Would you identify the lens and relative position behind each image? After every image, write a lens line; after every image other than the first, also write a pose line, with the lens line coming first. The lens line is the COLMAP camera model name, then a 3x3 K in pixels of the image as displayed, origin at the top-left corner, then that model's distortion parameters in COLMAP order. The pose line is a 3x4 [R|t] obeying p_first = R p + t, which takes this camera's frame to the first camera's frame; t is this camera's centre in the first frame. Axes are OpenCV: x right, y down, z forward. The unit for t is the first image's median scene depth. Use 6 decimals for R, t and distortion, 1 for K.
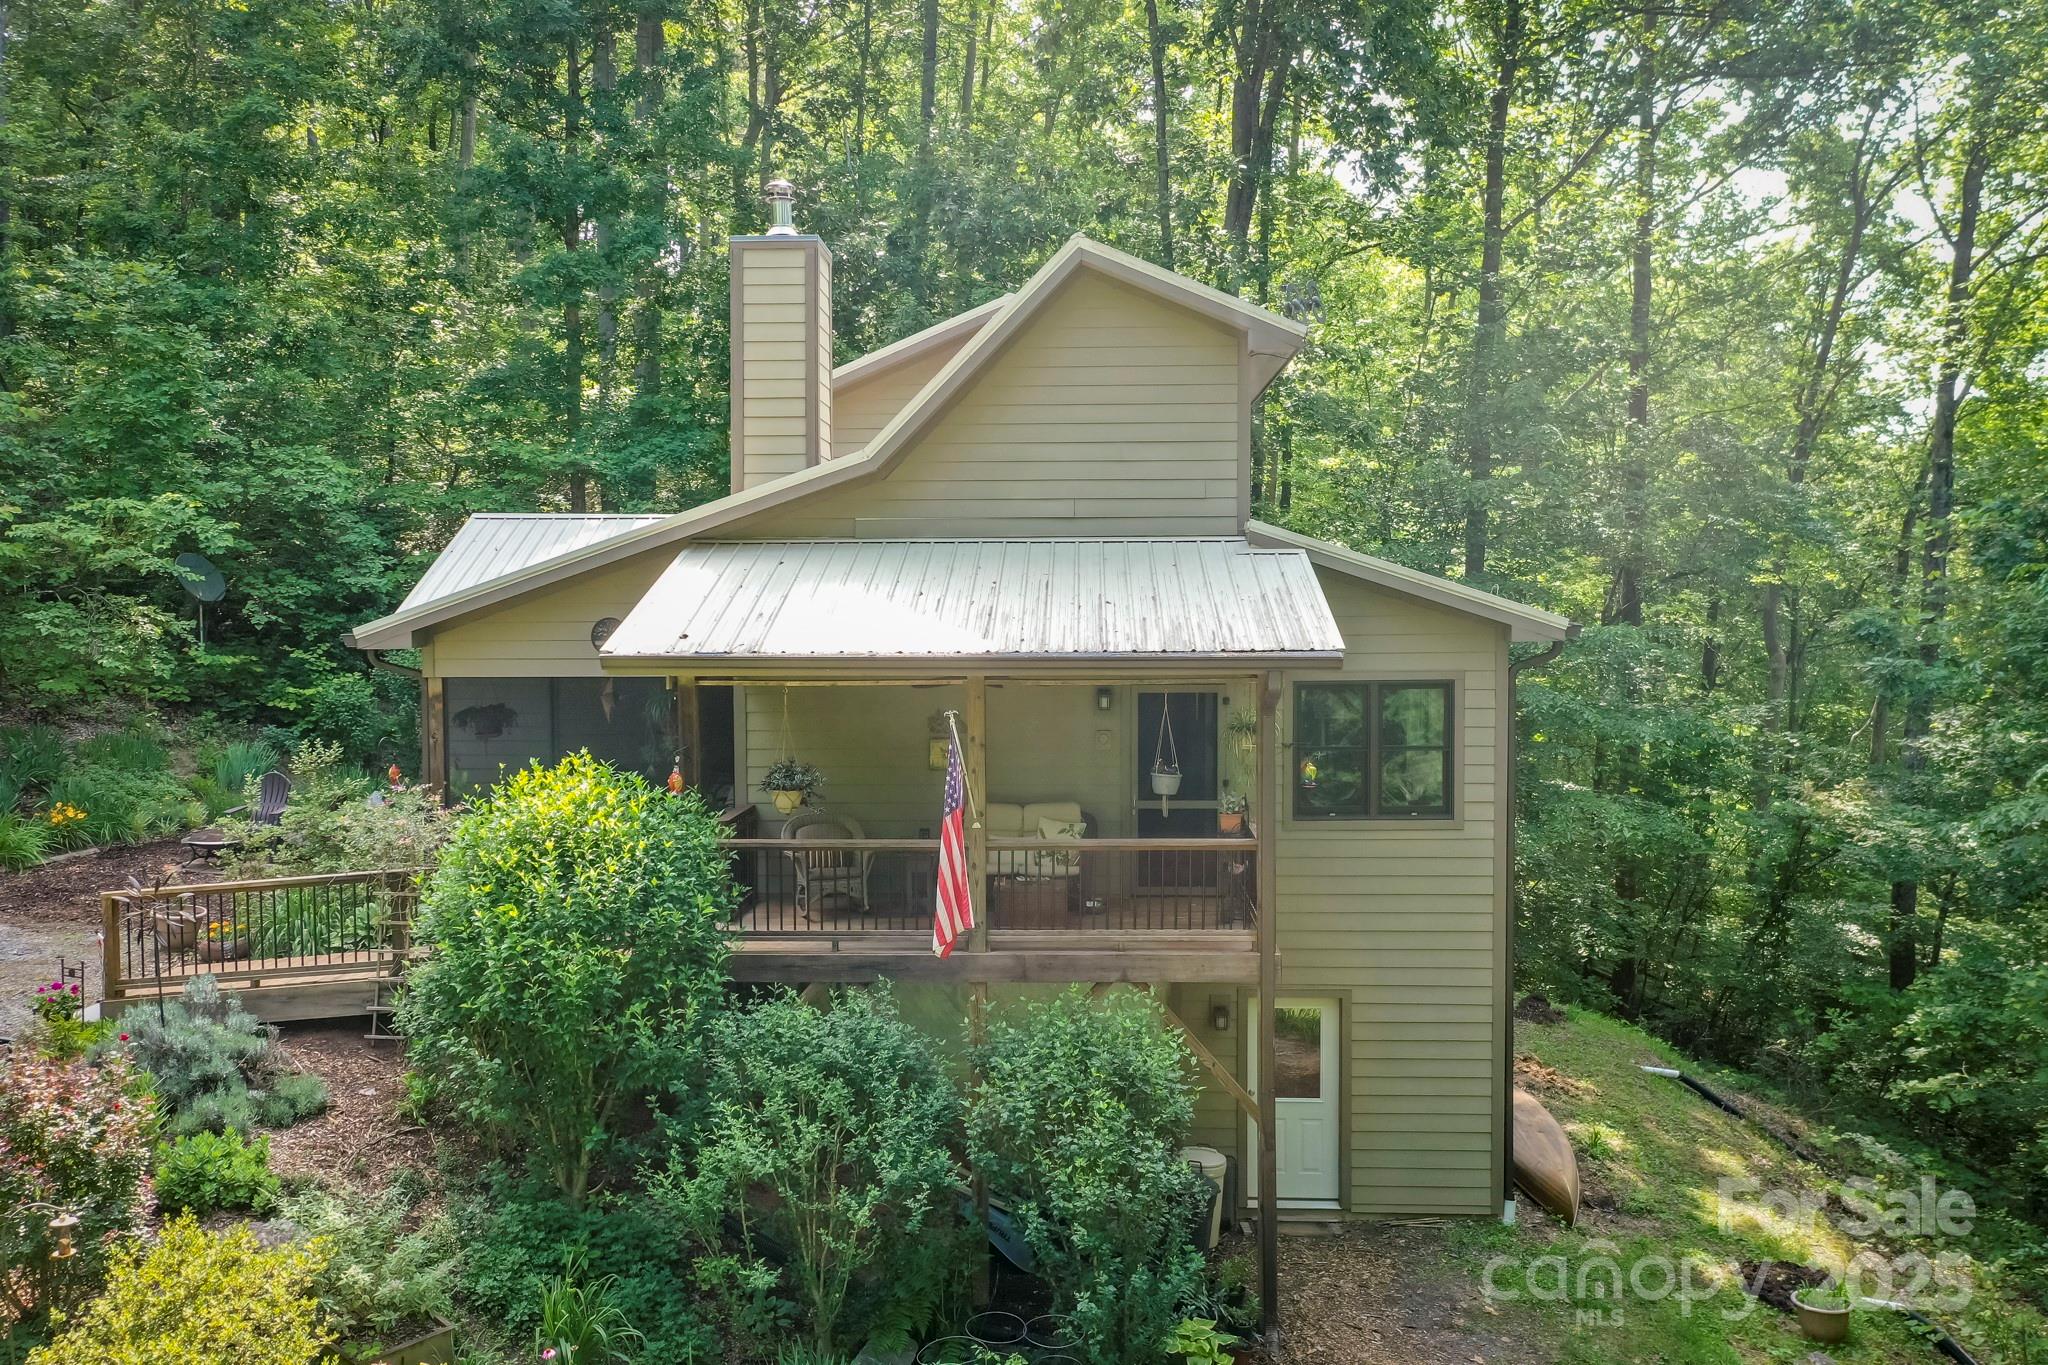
lens RADIAL K [[1650.4, 0, 1025.1], [0, 1650.4, 687.8], [0, 0, 1]] dist [0.017804, 0.018768]
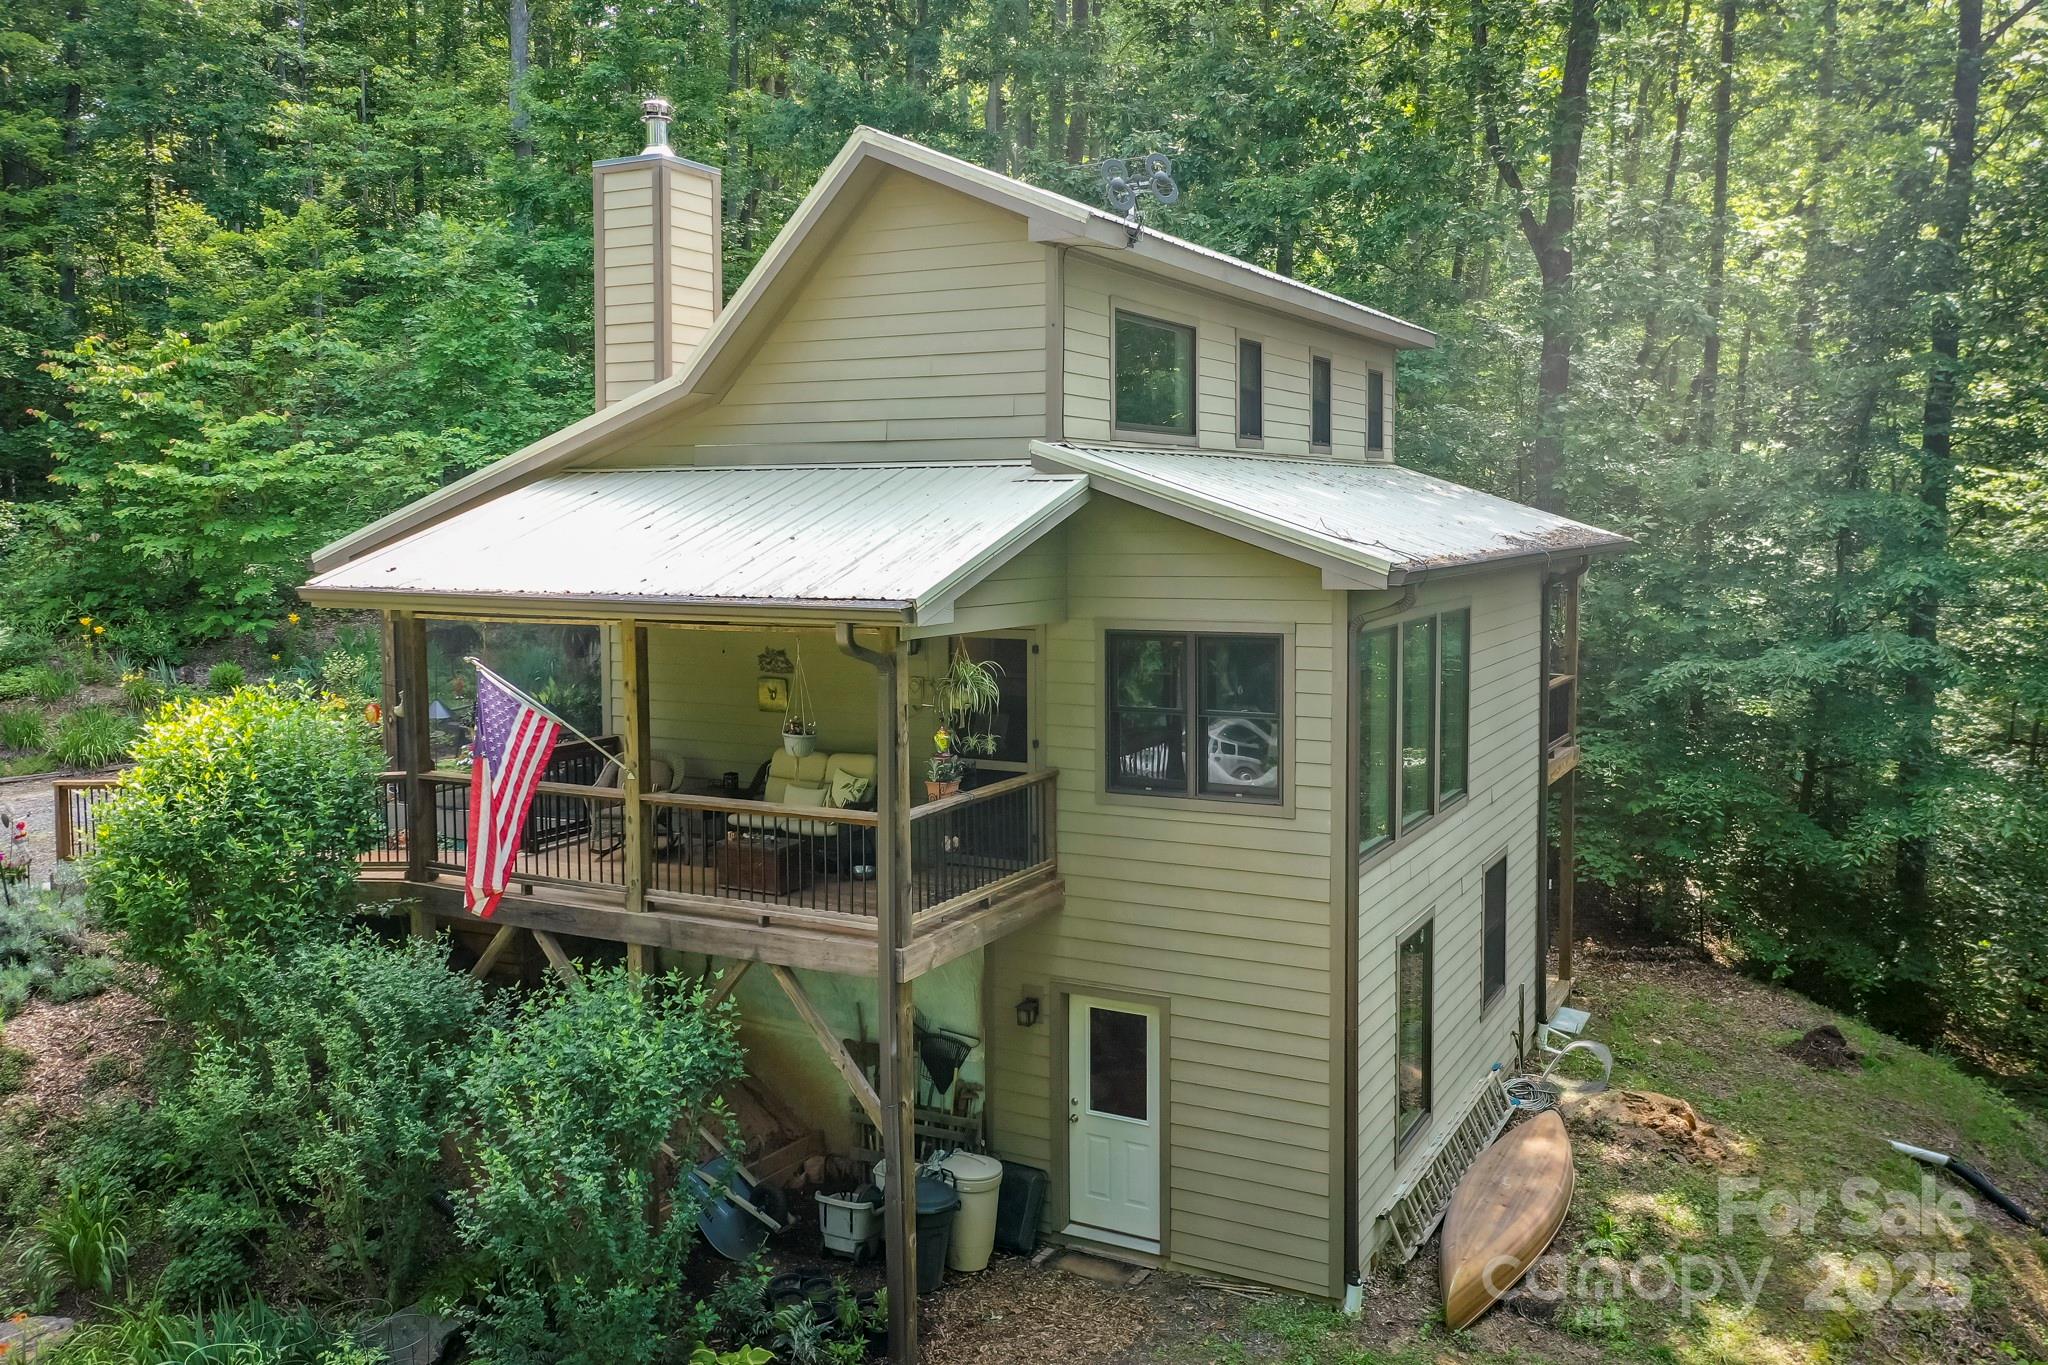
lens RADIAL K [[1650.4, 0, 1009.0], [0, 1650.4, 613.8], [0, 0, 1]] dist [0.017804, 0.018768]
pose [[0.906716, 0.027861, -0.420820, 0.472186], [-0.022559, 0.999591, 0.017572, -0.025643], [0.421138, -0.006439, 0.906974, 0.205386]]
